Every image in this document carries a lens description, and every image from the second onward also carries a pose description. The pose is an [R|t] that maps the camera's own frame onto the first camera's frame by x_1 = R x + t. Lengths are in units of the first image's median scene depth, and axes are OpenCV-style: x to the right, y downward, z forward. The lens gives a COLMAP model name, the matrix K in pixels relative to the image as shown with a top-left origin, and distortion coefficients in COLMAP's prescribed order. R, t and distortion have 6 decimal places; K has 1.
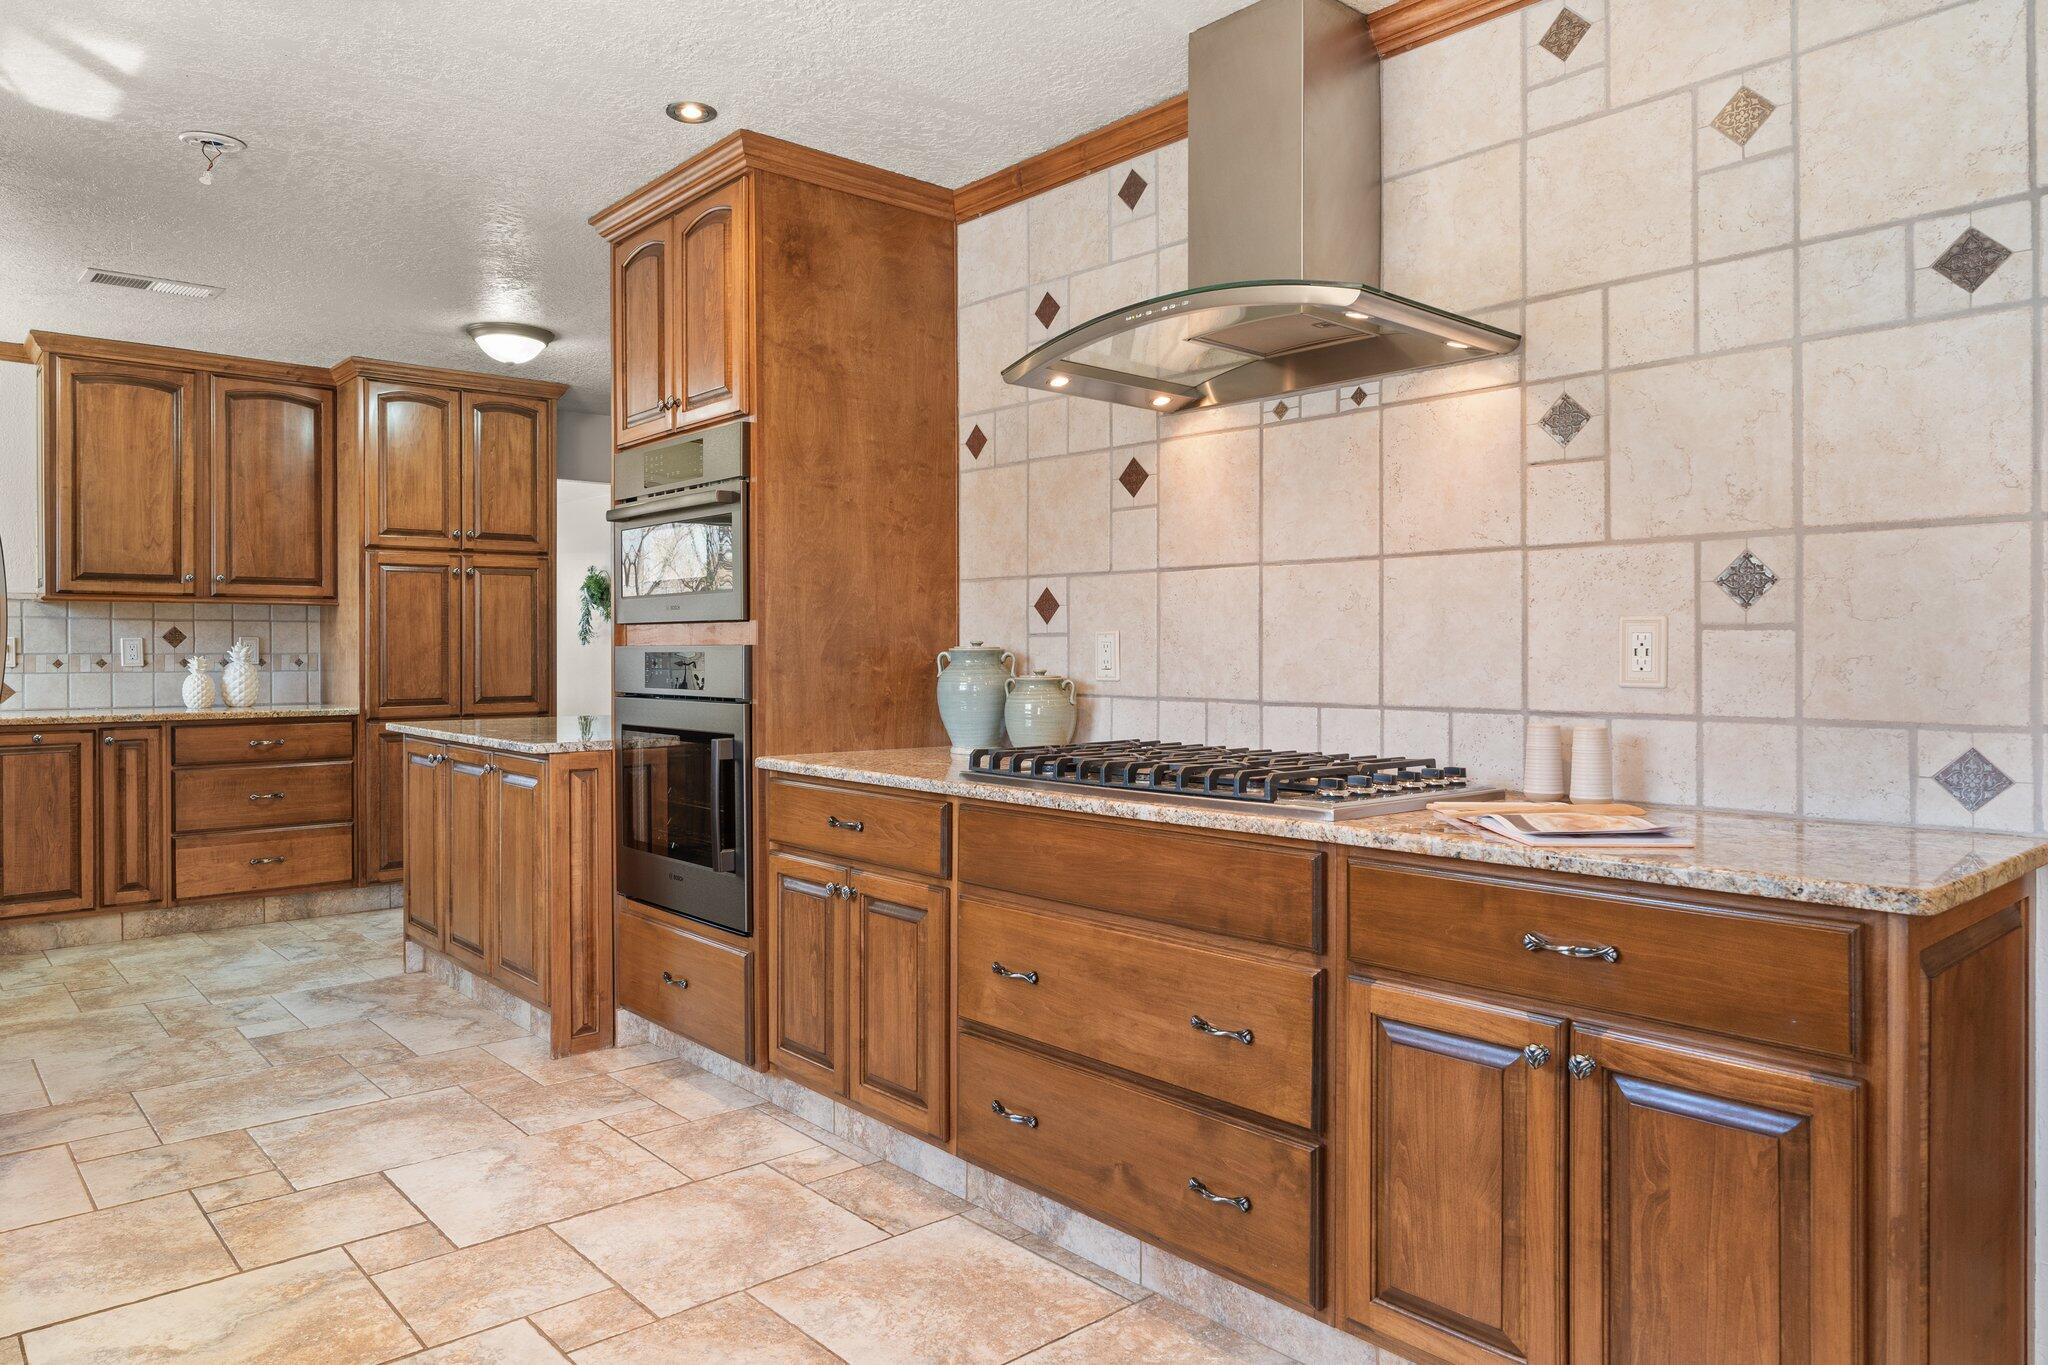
lens RADIAL K [[1300.5, 0, 1056.7], [0, 1300.5, 664.6], [0, 0, 1]] dist [-0.011420, -0.010071]
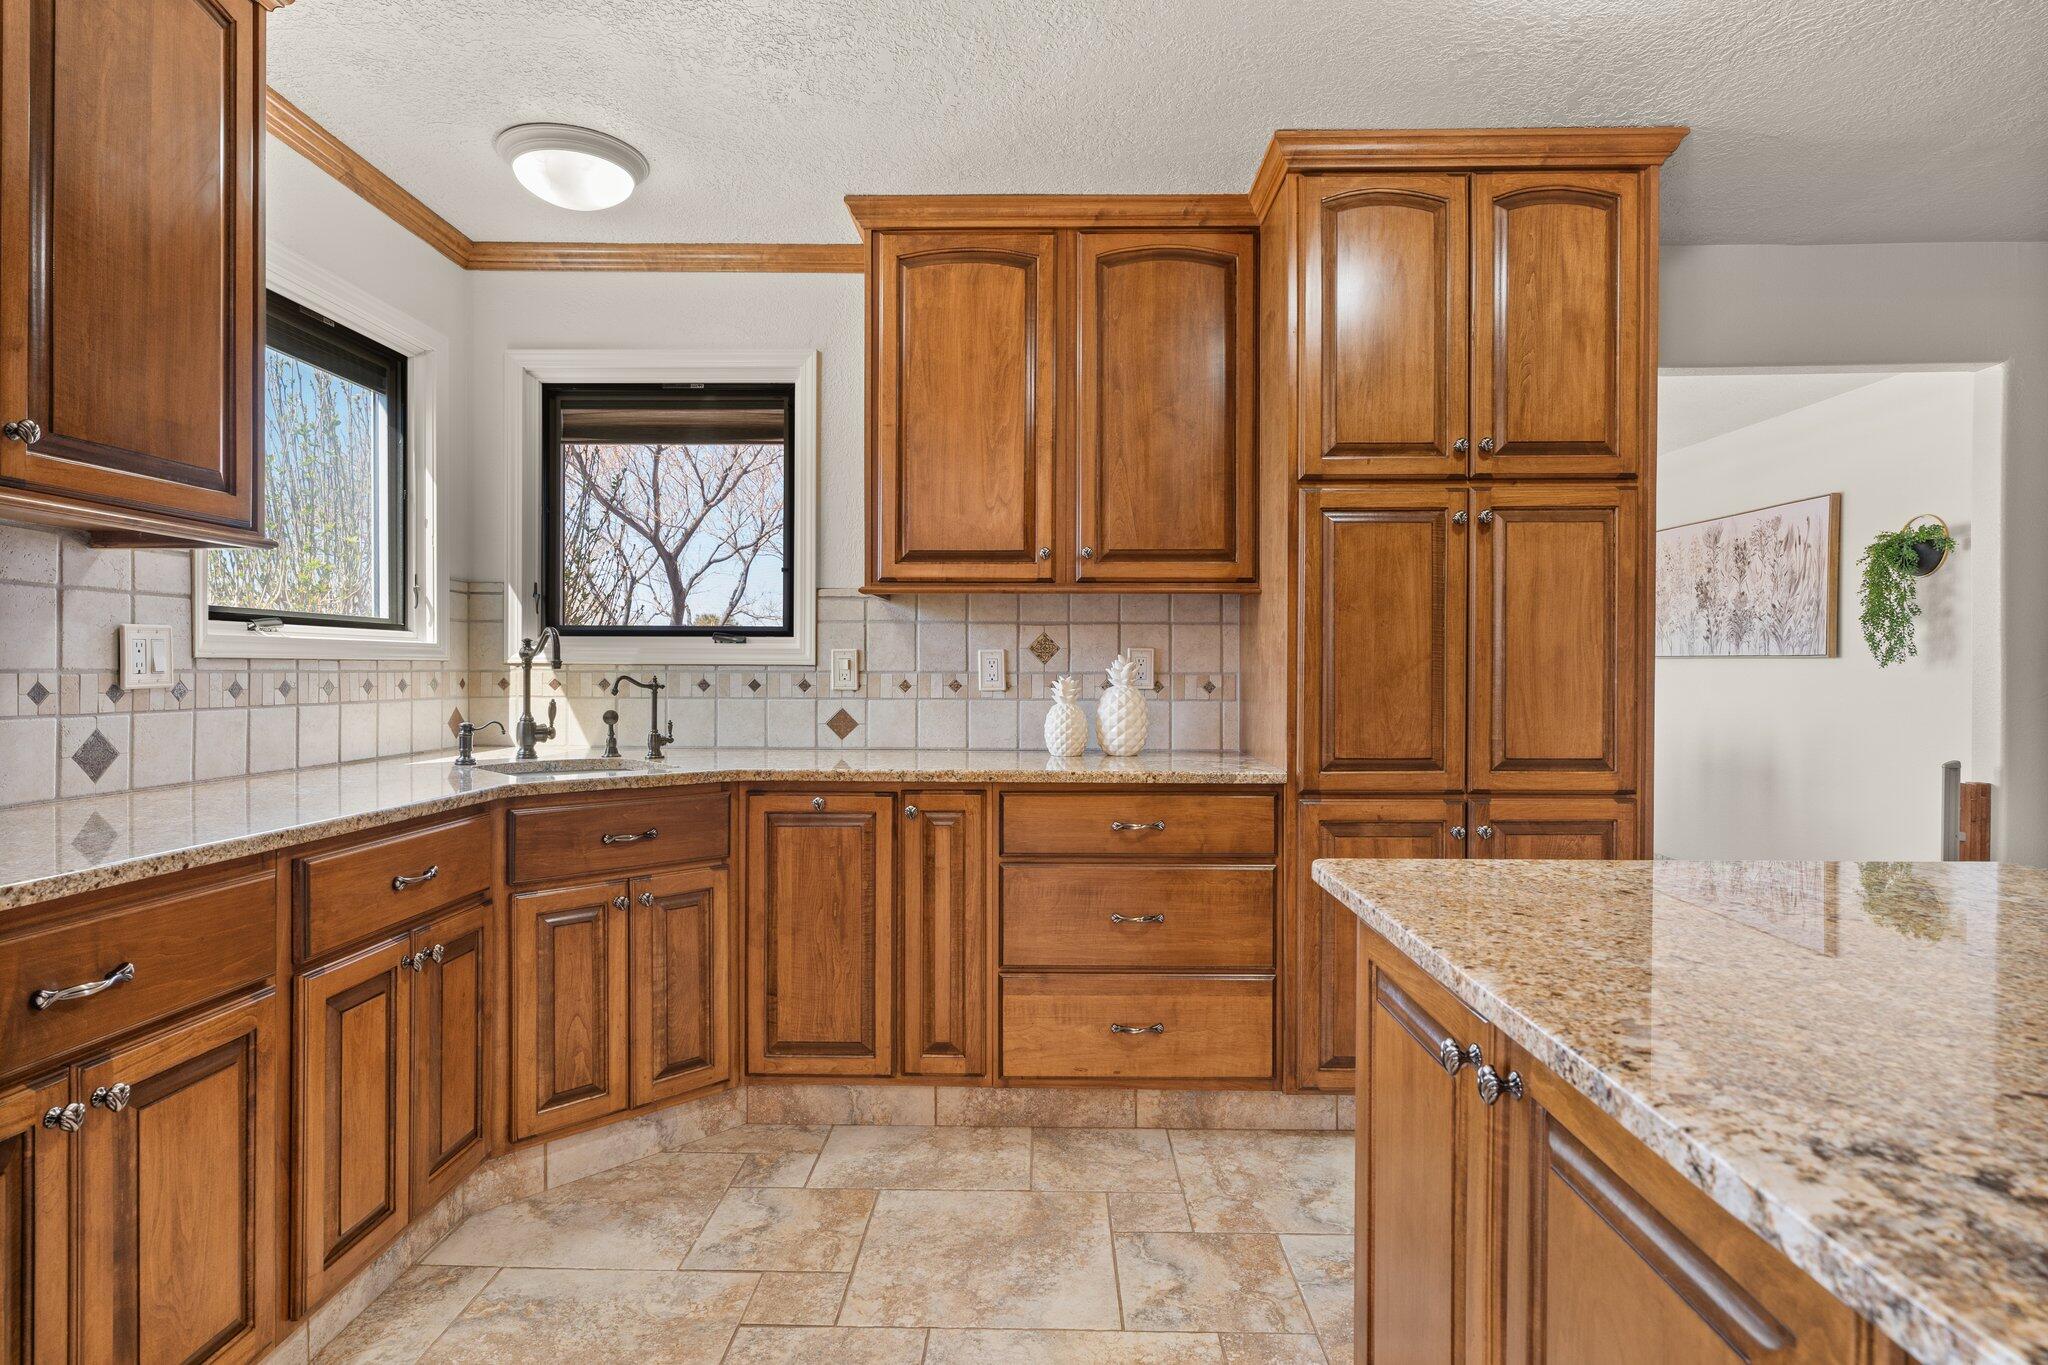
lens RADIAL K [[1078.4, 0, 1017.2], [0, 1078.4, 667.9], [0, 0, 1]] dist [0.009868, -0.002808]
pose [[0.712127, 0.000336, -0.702051, -0.517390], [-0.011667, 0.999867, -0.011356, -0.007592], [0.701954, 0.016277, 0.712037, 1.028993]]
